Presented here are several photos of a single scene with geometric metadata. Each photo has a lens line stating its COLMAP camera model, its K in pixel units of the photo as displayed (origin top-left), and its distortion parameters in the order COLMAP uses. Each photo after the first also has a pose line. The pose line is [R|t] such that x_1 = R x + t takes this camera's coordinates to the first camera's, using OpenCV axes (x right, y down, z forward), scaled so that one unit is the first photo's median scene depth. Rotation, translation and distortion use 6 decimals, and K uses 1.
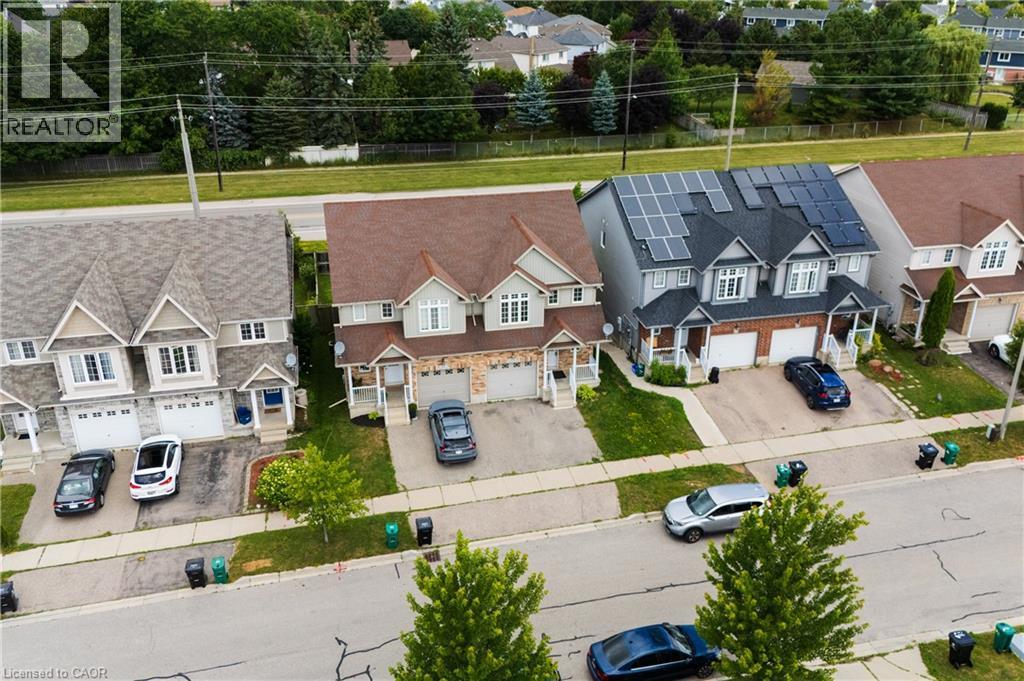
lens RADIAL K [[875.9, 0, 452.3], [0, 875.9, 340.9], [0, 0, 1]] dist [0.060295, -0.075241]
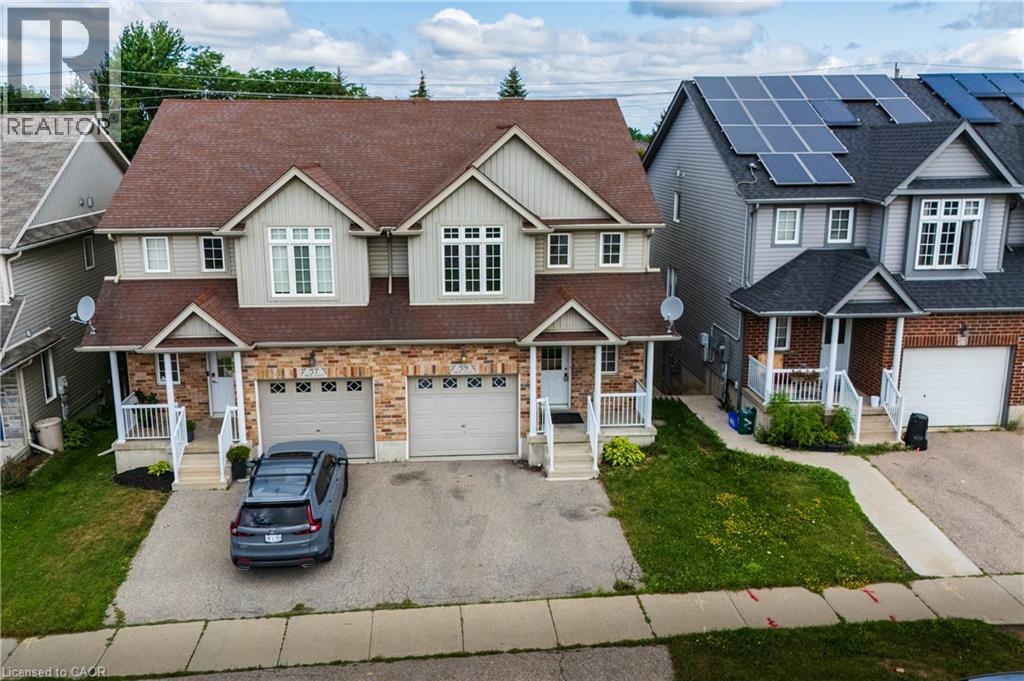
lens RADIAL K [[875.9, 0, 452.3], [0, 875.9, 340.9], [0, 0, 1]] dist [0.060295, -0.075241]
pose [[0.991240, 0.040715, -0.125637, 0.120640], [-0.066163, 0.976401, -0.205582, 0.103826], [0.114302, 0.212093, 0.970542, 0.536553]]
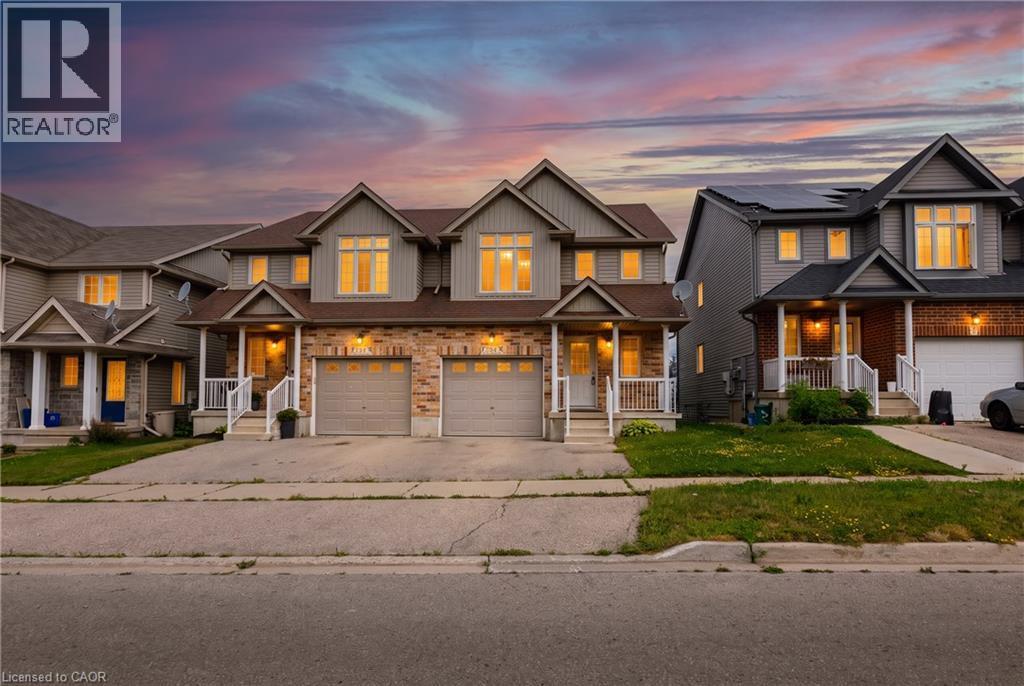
lens RADIAL K [[588.1, 0, 494.0], [0, 588.1, 381.4], [0, 0, 1]] dist [-0.033323, 0.018605]
pose [[0.961793, 0.019135, -0.273107, 0.164623], [-0.143669, 0.884440, -0.443987, 0.191850], [0.233051, 0.466261, 0.853398, 0.706501]]
